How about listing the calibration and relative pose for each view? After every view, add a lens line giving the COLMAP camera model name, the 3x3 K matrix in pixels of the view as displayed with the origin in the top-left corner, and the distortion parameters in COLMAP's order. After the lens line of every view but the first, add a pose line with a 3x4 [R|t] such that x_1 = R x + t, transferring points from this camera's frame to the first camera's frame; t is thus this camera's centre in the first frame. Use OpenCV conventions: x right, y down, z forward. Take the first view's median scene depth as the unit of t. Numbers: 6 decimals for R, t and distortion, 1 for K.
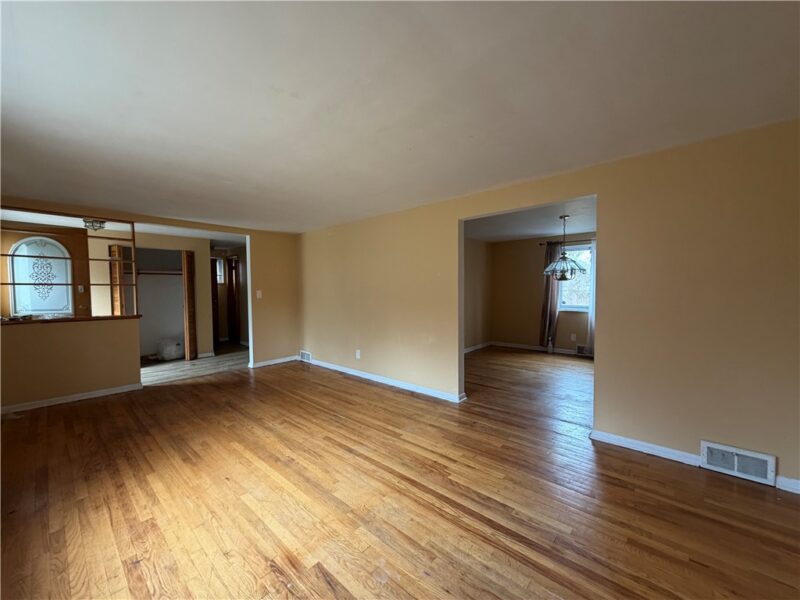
lens RADIAL K [[319.4, 0, 399.3], [0, 319.4, 301.1], [0, 0, 1]] dist [-0.000097, -0.000017]
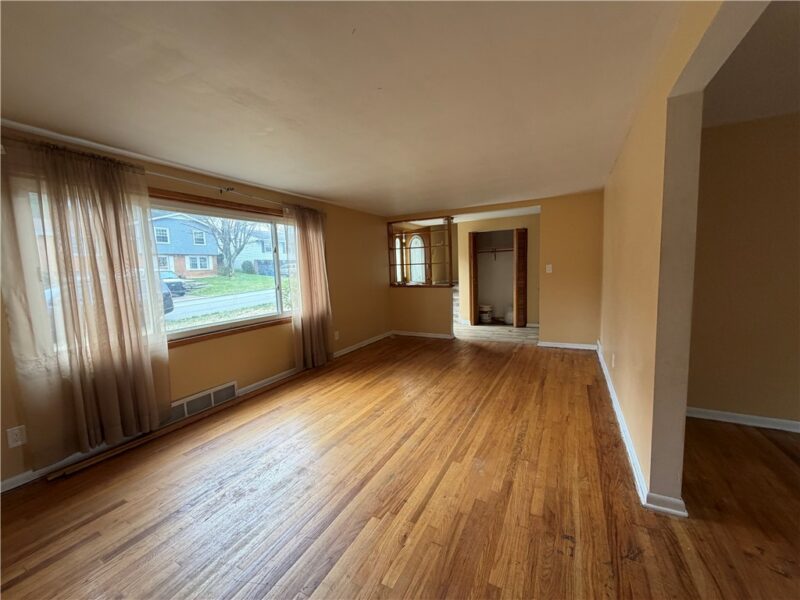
lens RADIAL K [[319.4, 0, 399.3], [0, 319.4, 301.1], [0, 0, 1]] dist [-0.000097, -0.000017]
pose [[0.241009, 0.100025, -0.965355, 0.612355], [-0.005331, 0.994796, 0.101744, -0.035646], [0.970508, -0.019375, 0.240288, 0.626613]]
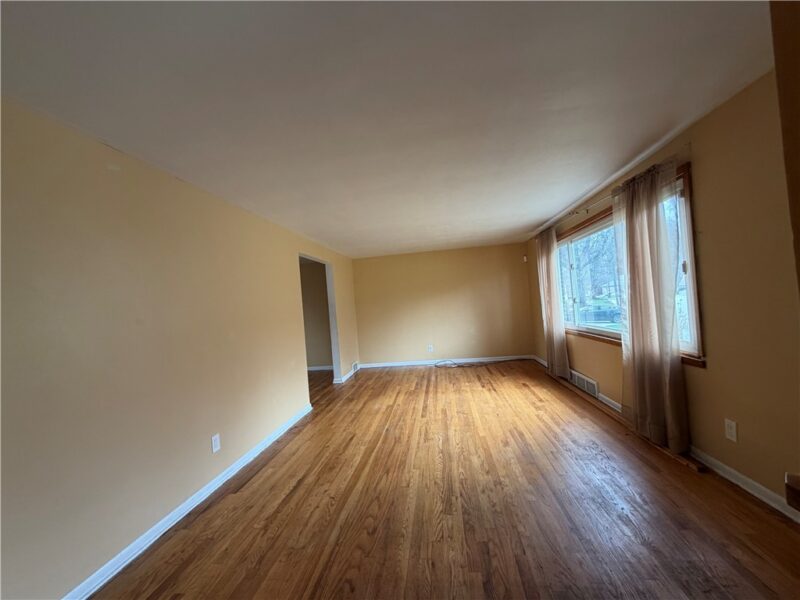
lens RADIAL K [[319.4, 0, 399.3], [0, 319.4, 301.1], [0, 0, 1]] dist [-0.000097, -0.000017]
pose [[-0.564964, 0.062883, 0.822716, -1.129145], [0.117229, 0.993094, 0.004596, -0.043647], [-0.816745, 0.099043, -0.568435, 1.584619]]
